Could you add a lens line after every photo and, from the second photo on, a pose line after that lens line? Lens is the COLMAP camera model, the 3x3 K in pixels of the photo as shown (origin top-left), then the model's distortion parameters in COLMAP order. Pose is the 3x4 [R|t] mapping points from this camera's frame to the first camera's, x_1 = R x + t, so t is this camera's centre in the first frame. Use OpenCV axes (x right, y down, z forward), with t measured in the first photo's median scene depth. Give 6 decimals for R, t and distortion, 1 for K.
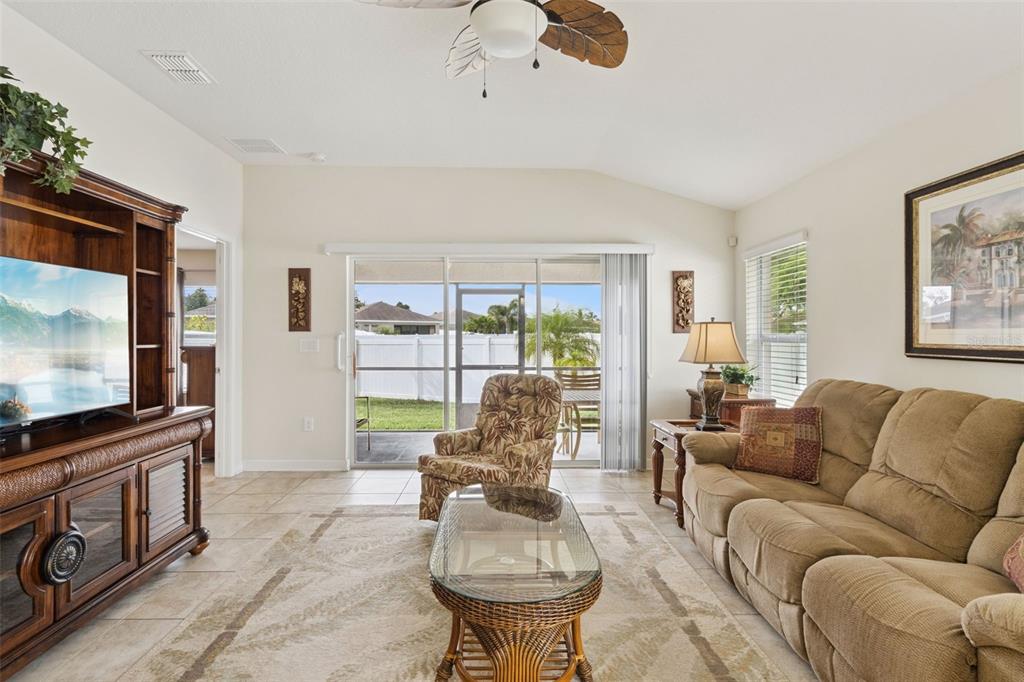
lens RADIAL K [[516.4, 0, 506.6], [0, 516.4, 335.6], [0, 0, 1]] dist [0.001249, 0.000384]
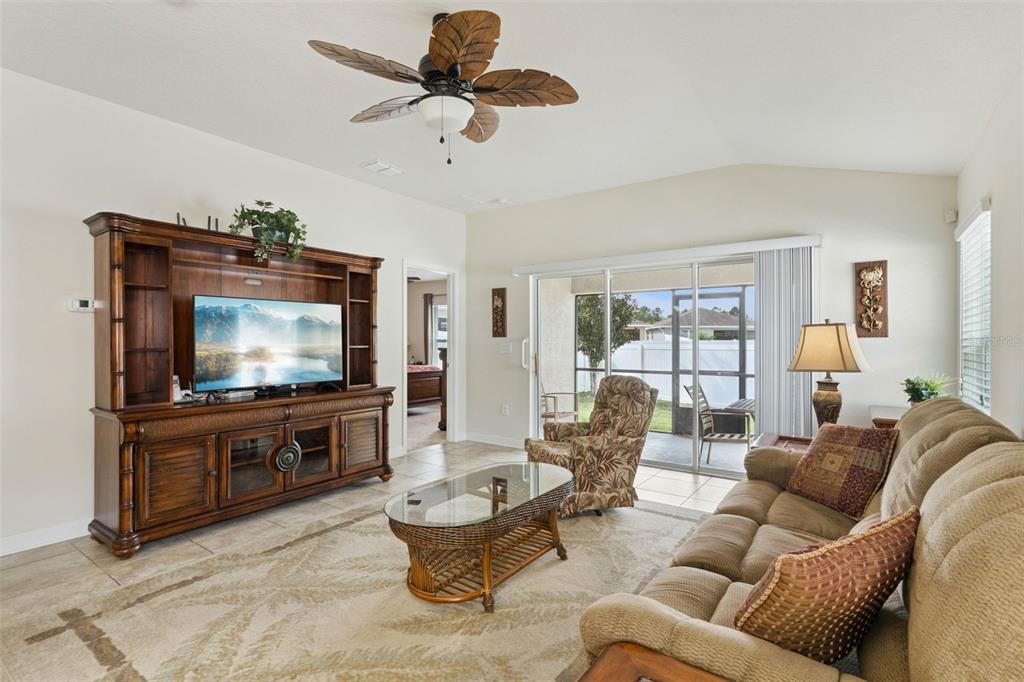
lens RADIAL K [[495.3, 0, 501.1], [0, 495.3, 341.8], [0, 0, 1]] dist [0.002225, 0.000235]
pose [[0.794944, 0.001645, -0.606680, 0.467677], [-0.000947, 0.999998, 0.001471, 0.002089], [0.606682, -0.000595, 0.794945, 0.024305]]
